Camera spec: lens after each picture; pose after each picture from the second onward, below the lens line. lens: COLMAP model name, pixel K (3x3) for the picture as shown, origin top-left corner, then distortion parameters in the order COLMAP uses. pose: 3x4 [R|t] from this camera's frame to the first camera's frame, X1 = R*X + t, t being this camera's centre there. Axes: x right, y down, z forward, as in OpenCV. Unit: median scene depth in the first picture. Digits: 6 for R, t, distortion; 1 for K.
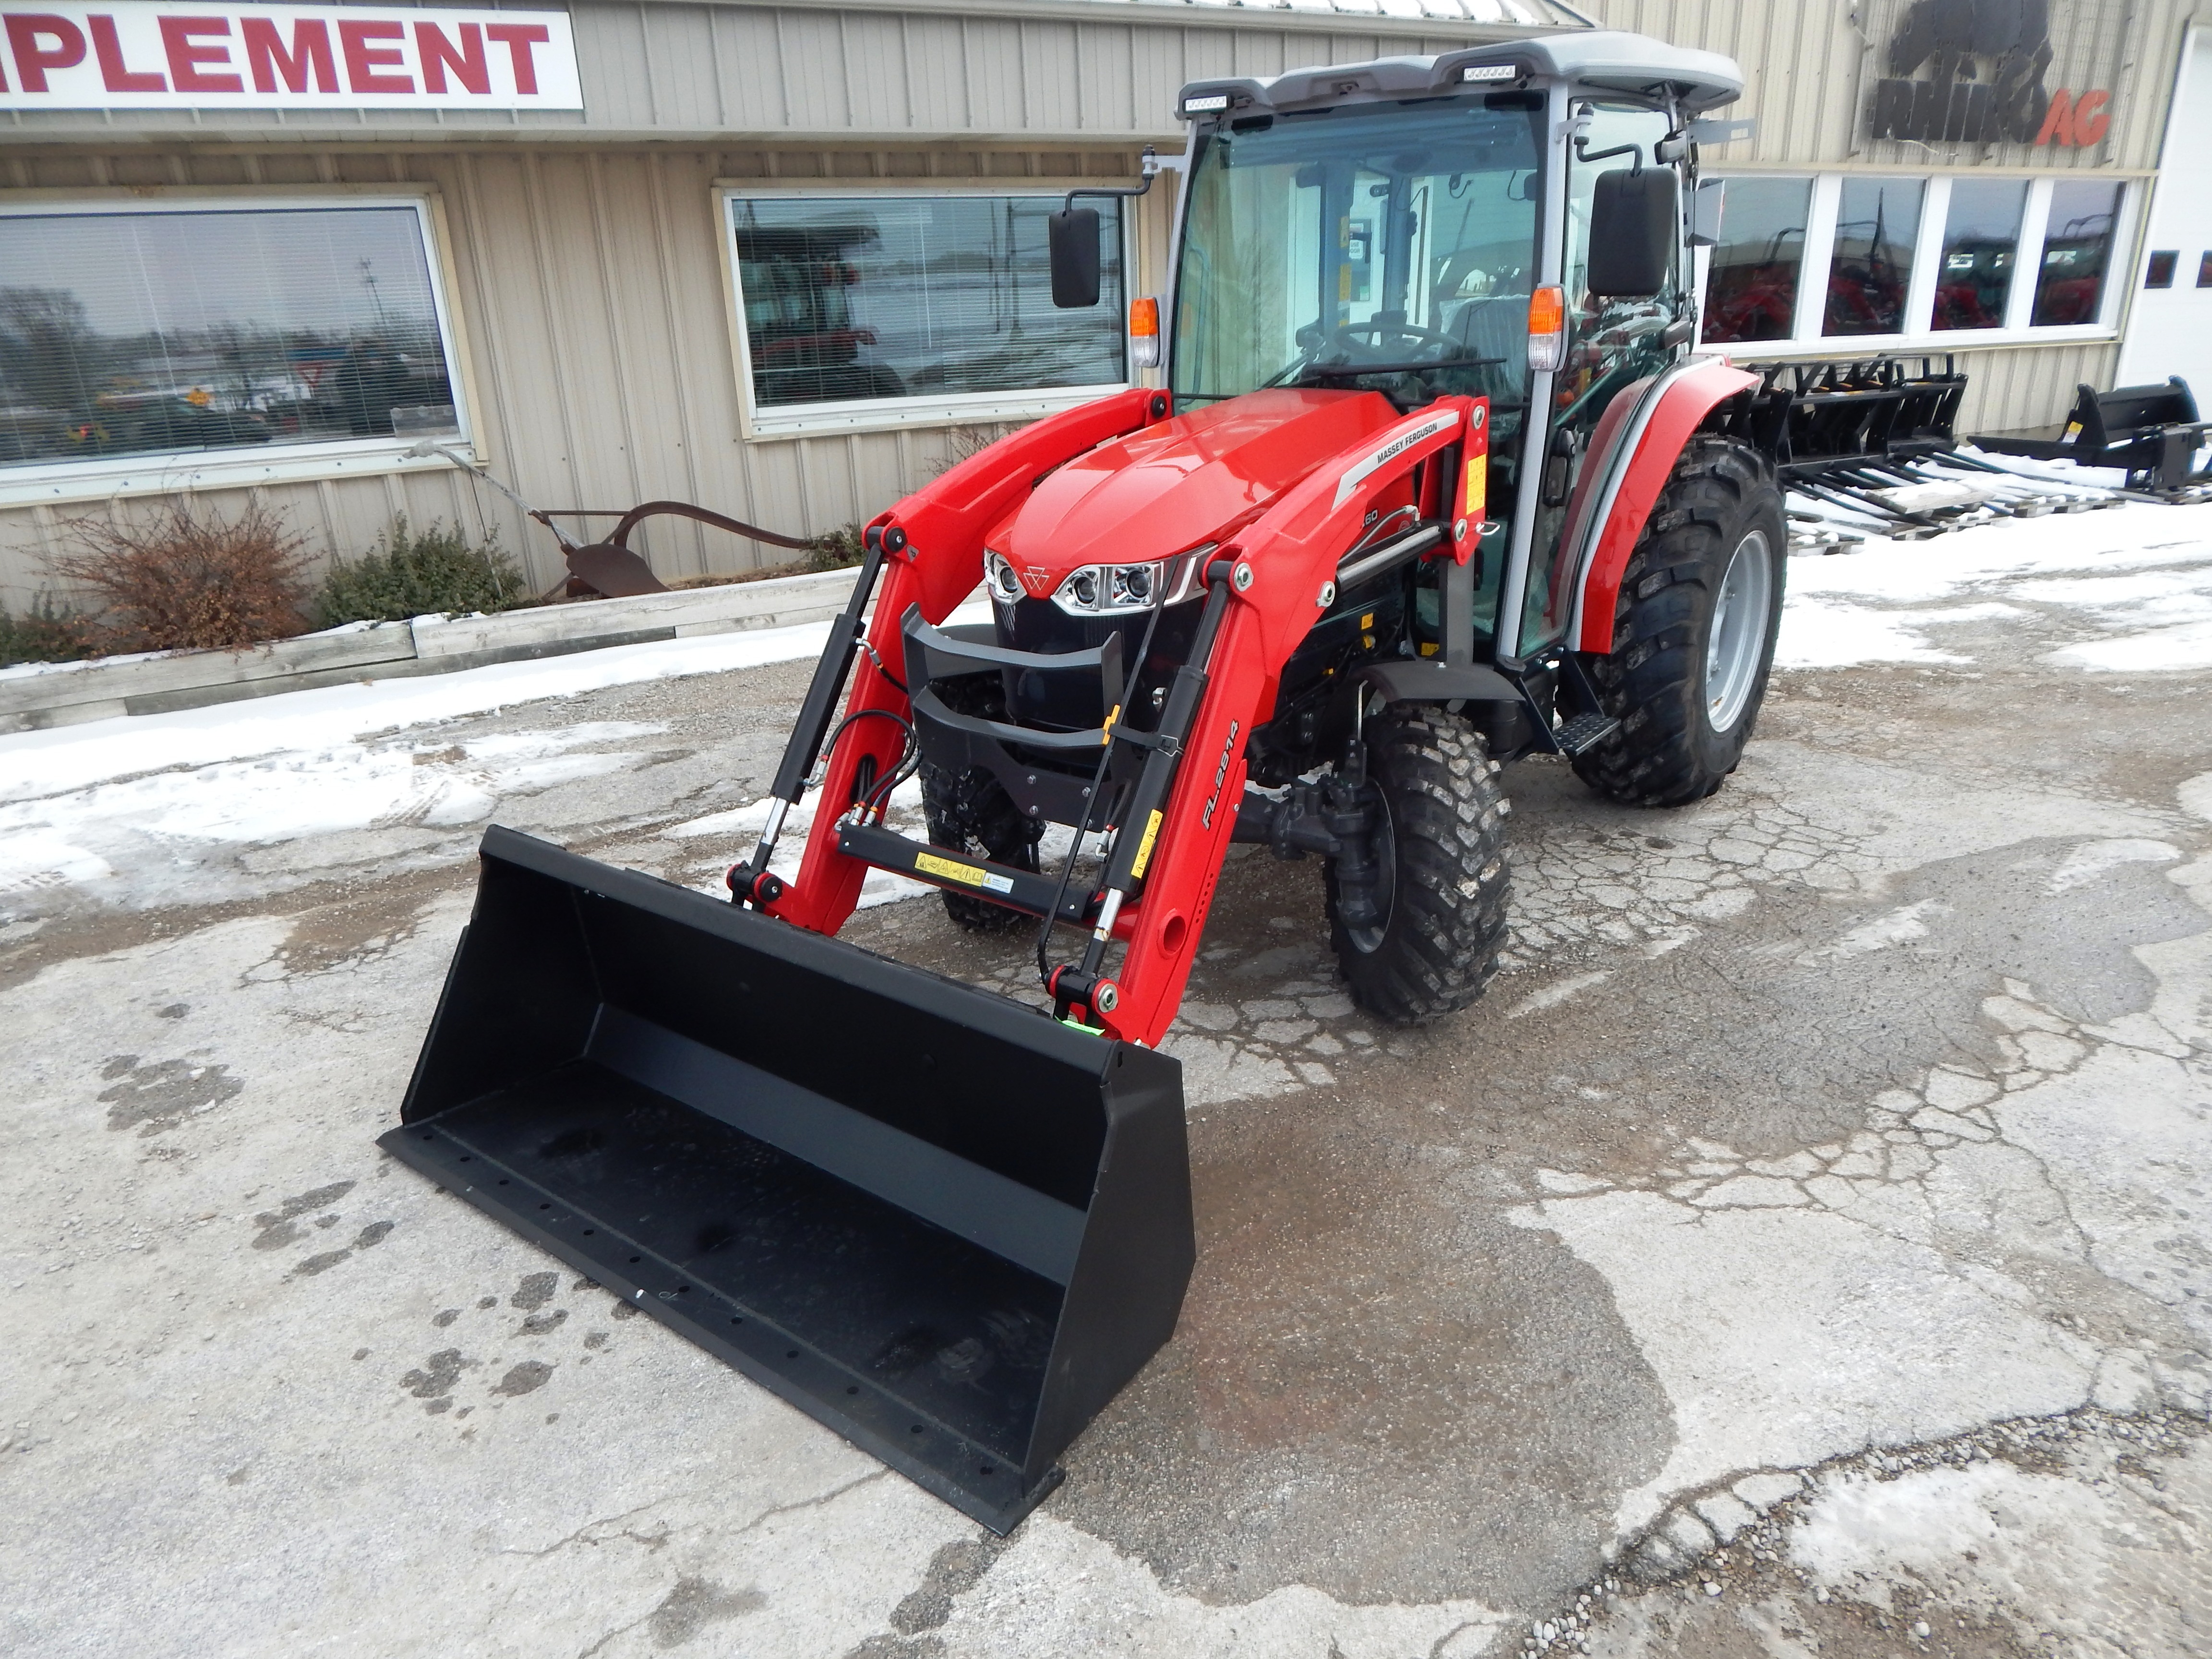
lens RADIAL K [[1469.4, 0, 1101.4], [0, 1469.4, 829.6], [0, 0, 1]] dist [0.000226, -0.005075]
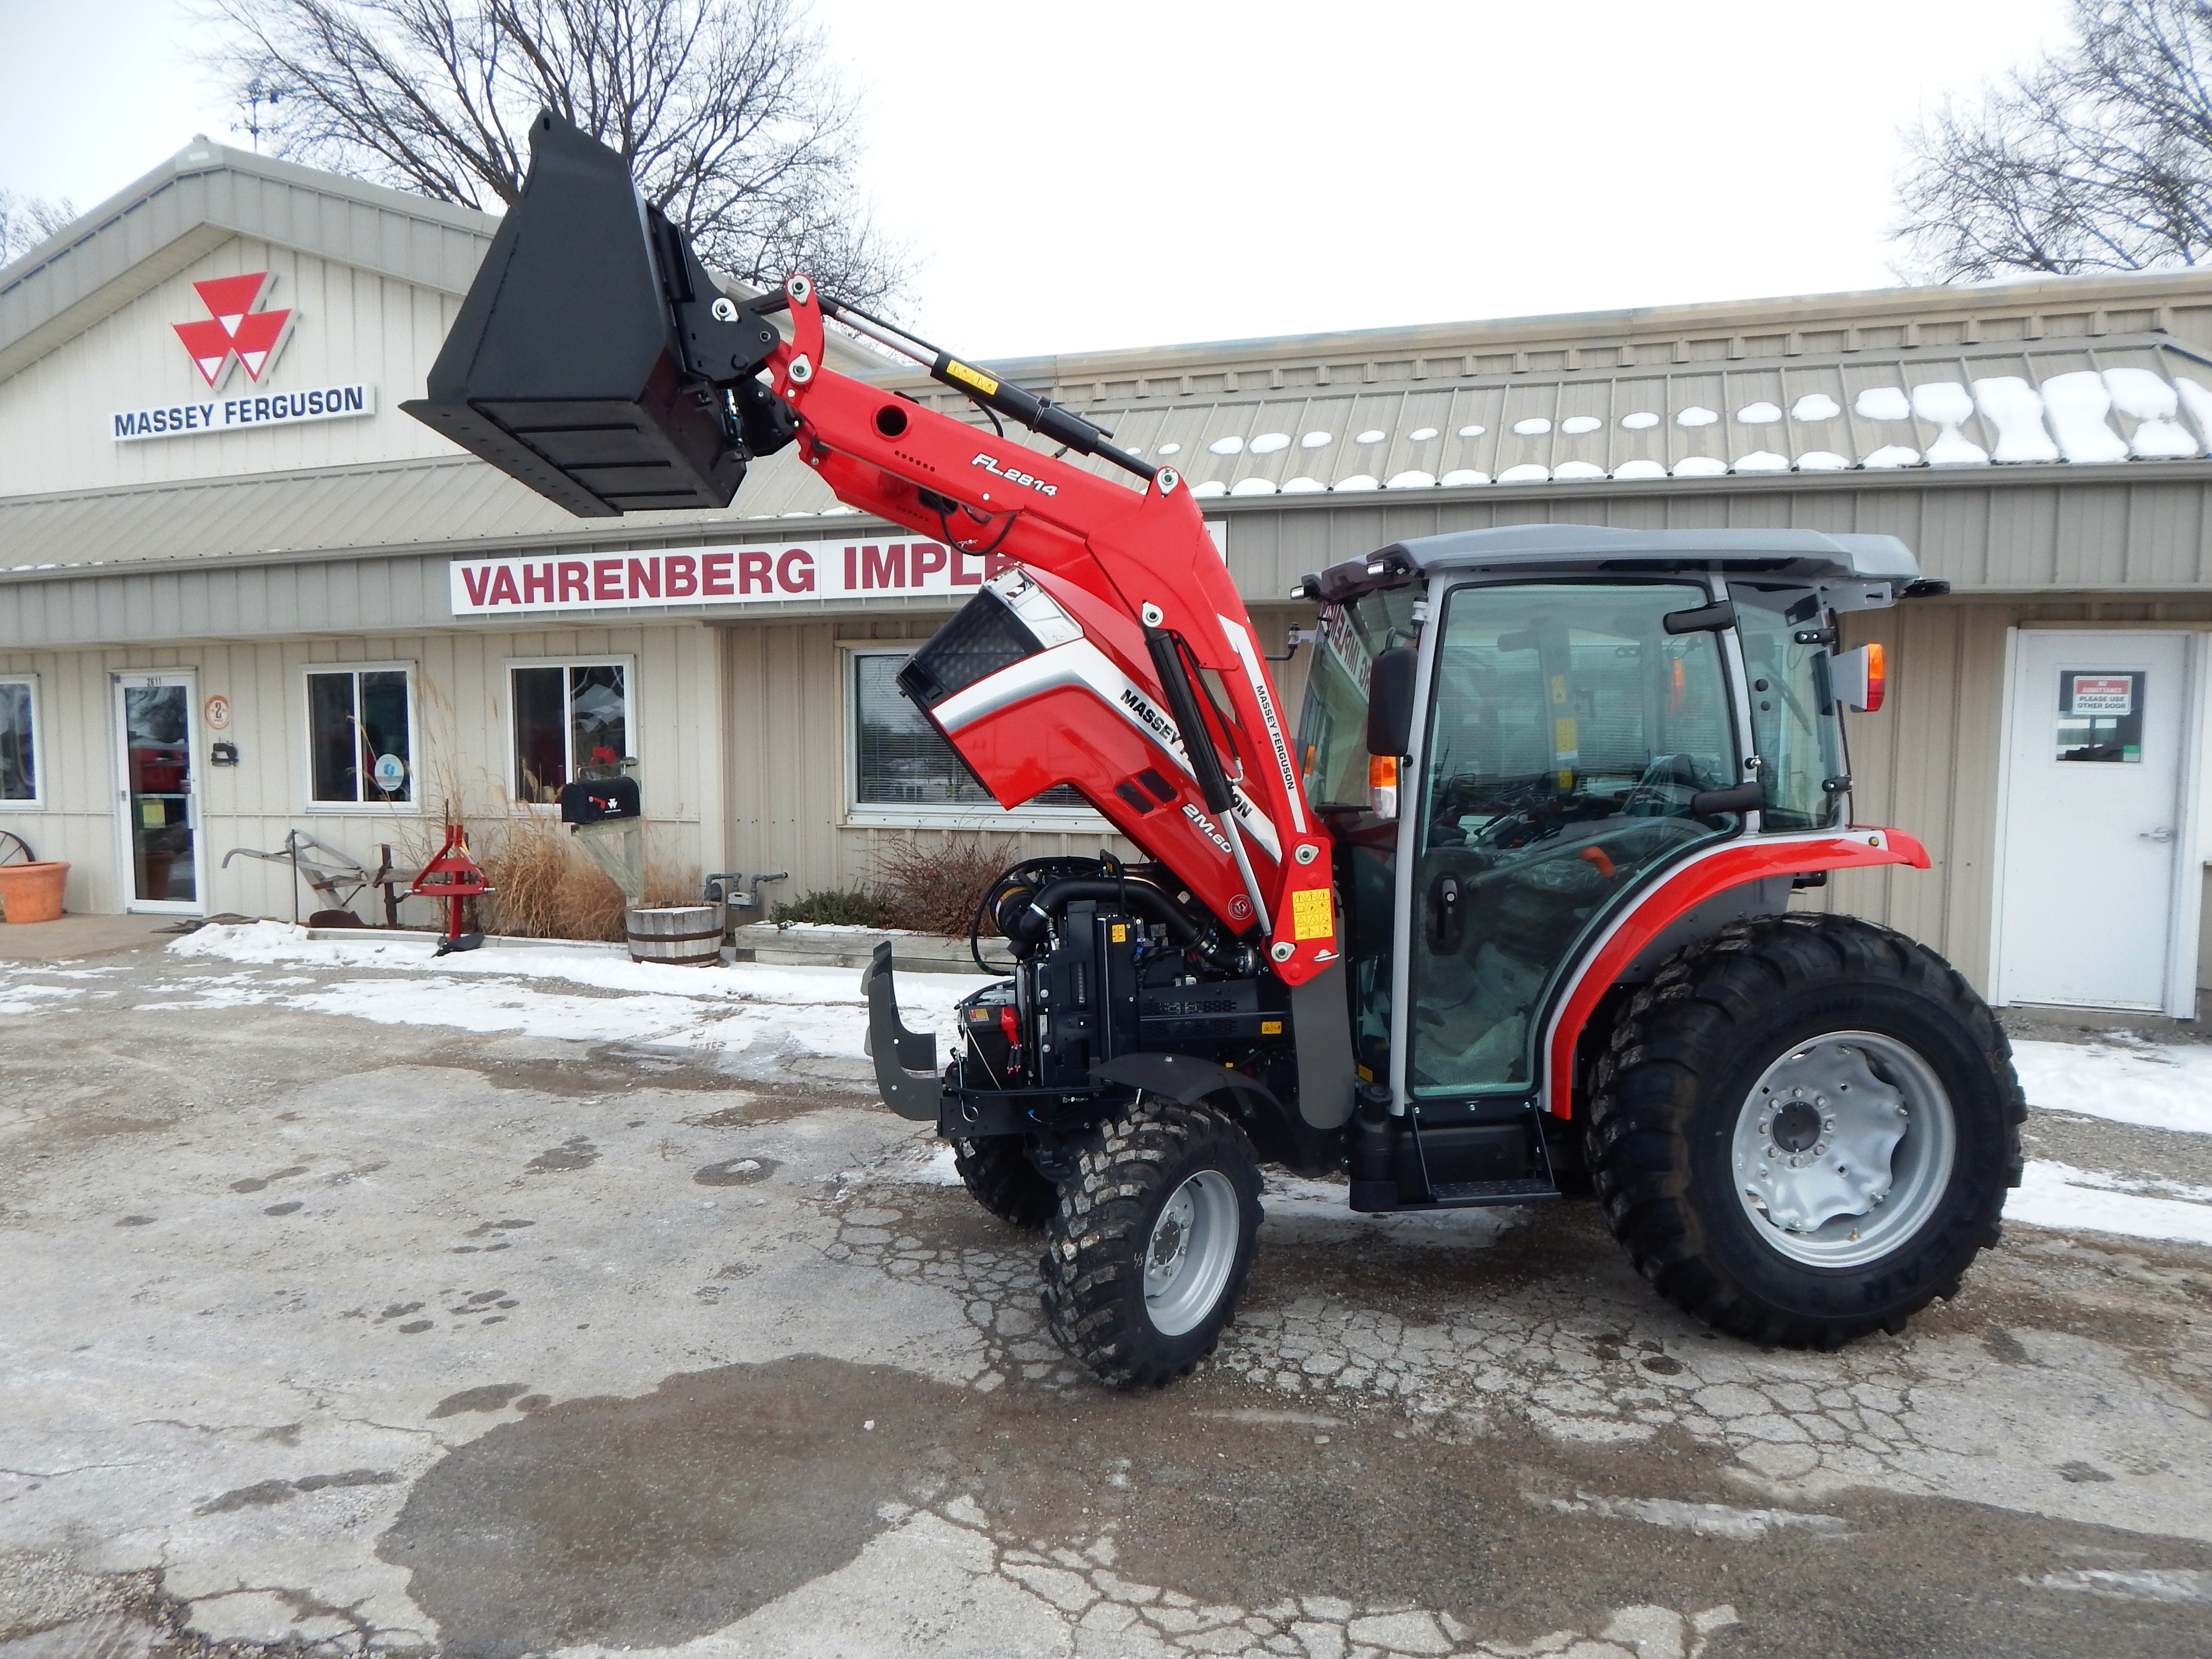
lens RADIAL K [[1469.4, 0, 1124.0], [0, 1469.4, 795.5], [0, 0, 1]] dist [0.000226, -0.005075]
pose [[0.717479, 0.078344, -0.692160, 0.680408], [-0.272228, 0.946168, -0.175092, -0.065525], [0.641183, 0.314050, 0.700183, 0.082430]]
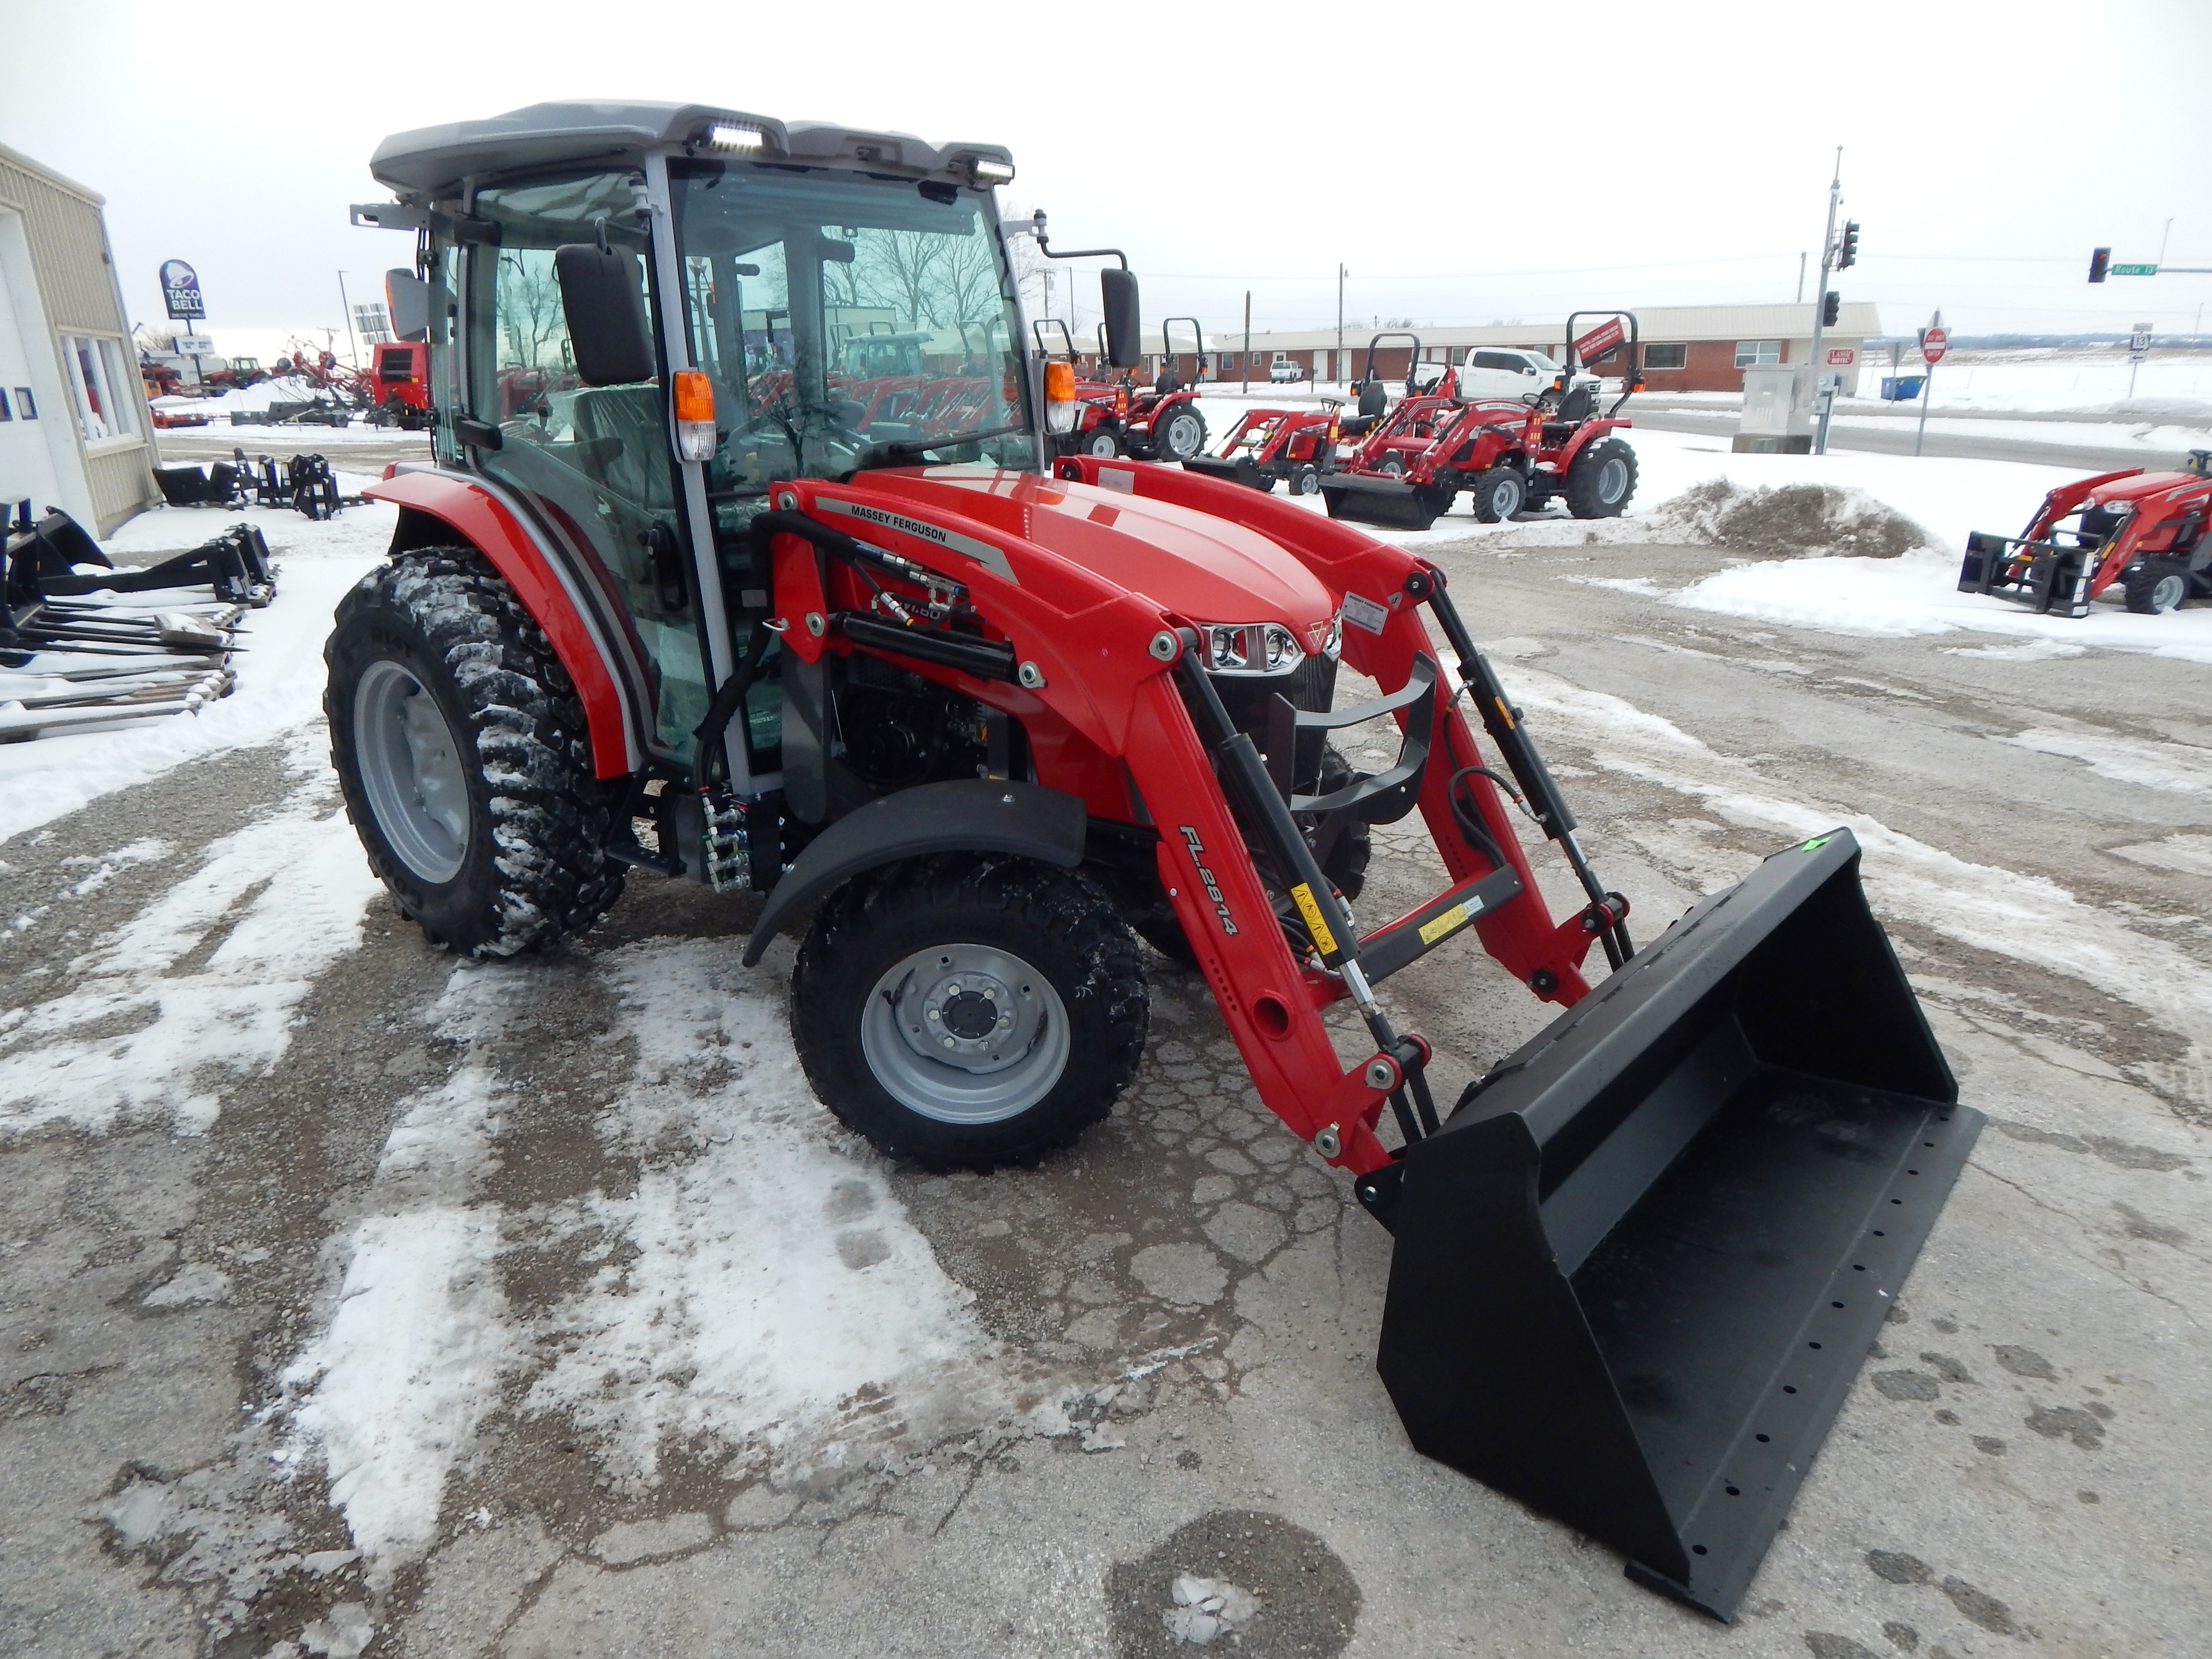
lens RADIAL K [[1469.4, 0, 1128.6], [0, 1469.4, 842.0], [0, 0, 1]] dist [0.000226, -0.005075]
pose [[0.031179, -0.285139, 0.957979, -0.663488], [0.372091, 0.892867, 0.253648, -0.221949], [-0.927672, 0.348547, 0.133936, 0.683489]]
